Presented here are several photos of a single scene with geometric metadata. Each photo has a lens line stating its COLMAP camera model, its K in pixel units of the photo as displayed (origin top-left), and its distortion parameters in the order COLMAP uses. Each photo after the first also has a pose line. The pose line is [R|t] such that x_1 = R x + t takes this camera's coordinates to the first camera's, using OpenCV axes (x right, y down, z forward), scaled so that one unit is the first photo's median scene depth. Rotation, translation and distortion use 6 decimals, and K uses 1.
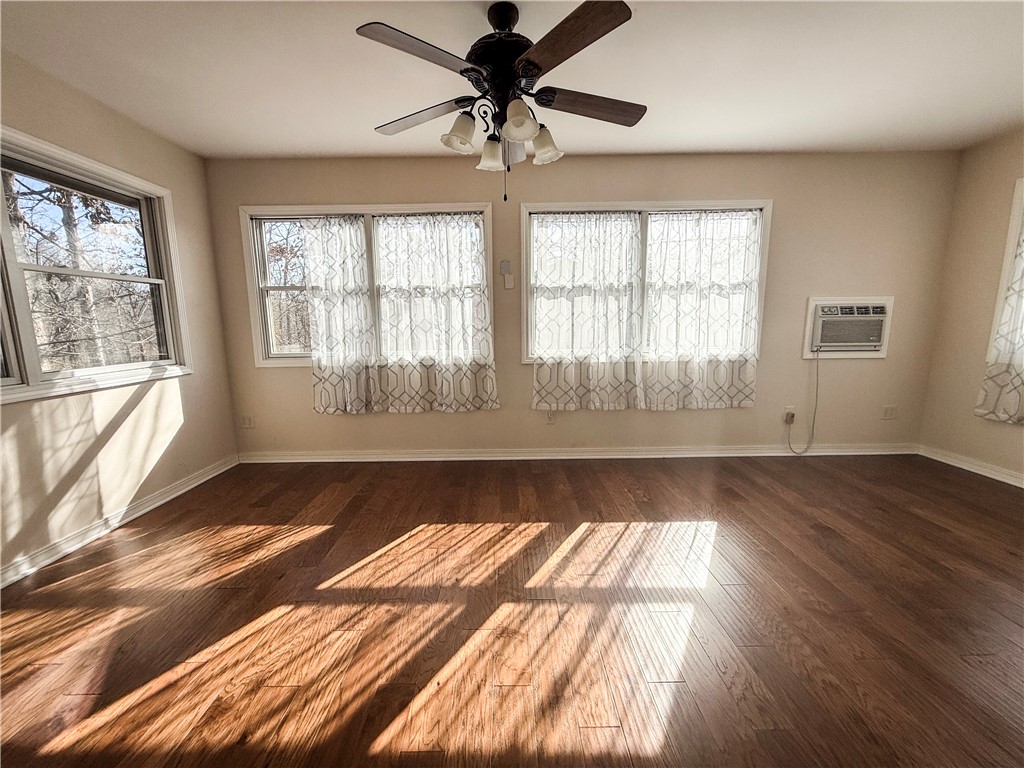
lens RADIAL K [[409.5, 0, 509.4], [0, 409.5, 384.7], [0, 0, 1]] dist [0.000195, -0.000328]
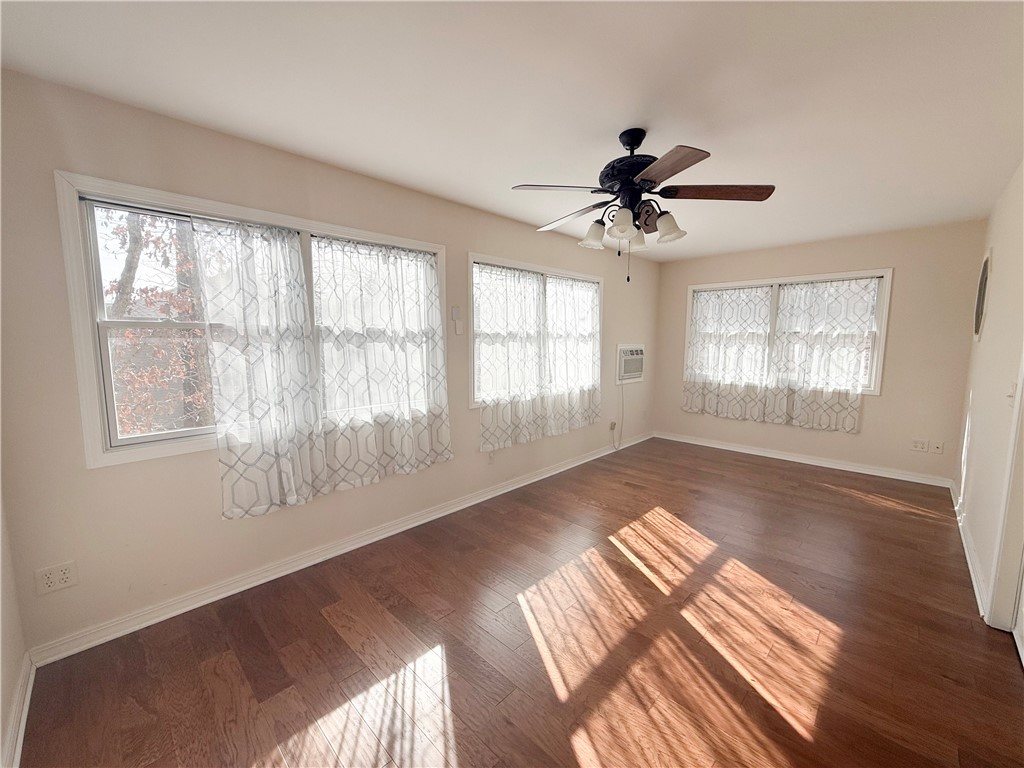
lens RADIAL K [[409.5, 0, 509.4], [0, 409.5, 384.7], [0, 0, 1]] dist [0.000195, -0.000328]
pose [[0.705593, -0.066189, 0.705519, -0.630744], [0.099628, 0.995005, -0.006291, -0.098449], [-0.701578, 0.074729, 0.708663, 0.234750]]
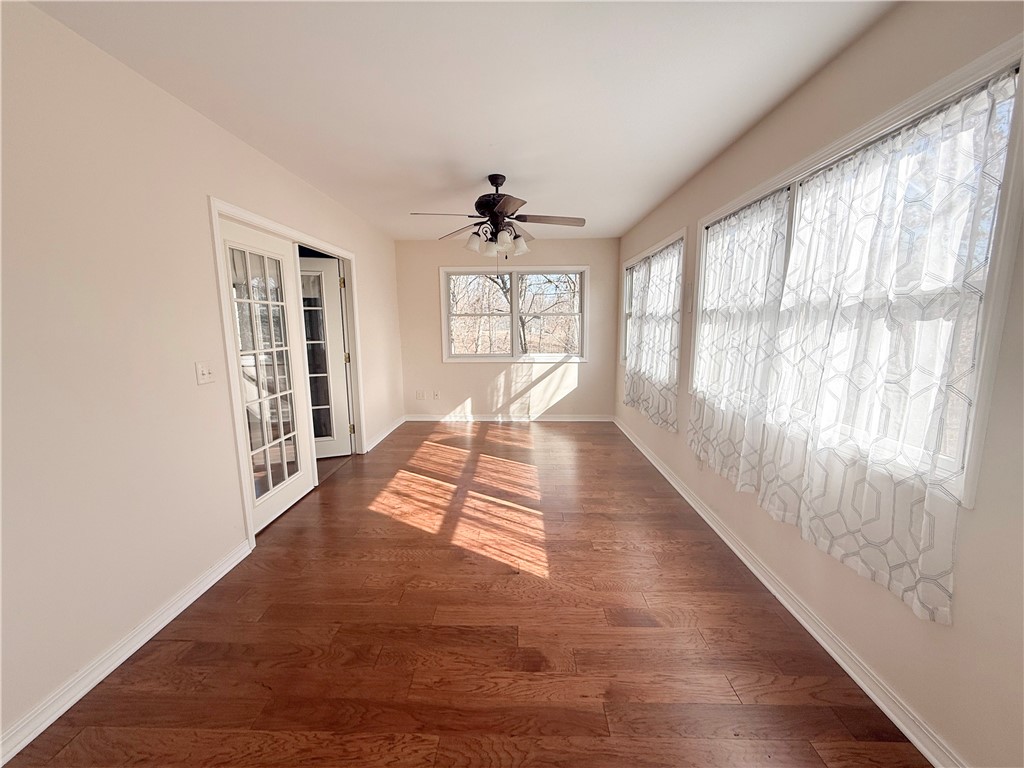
lens RADIAL K [[409.5, 0, 509.4], [0, 409.5, 384.7], [0, 0, 1]] dist [0.000195, -0.000328]
pose [[-0.034186, 0.162412, -0.986131, 0.999911], [-0.145881, 0.975328, 0.165690, -0.171402], [0.988711, 0.149522, -0.009650, 0.636533]]
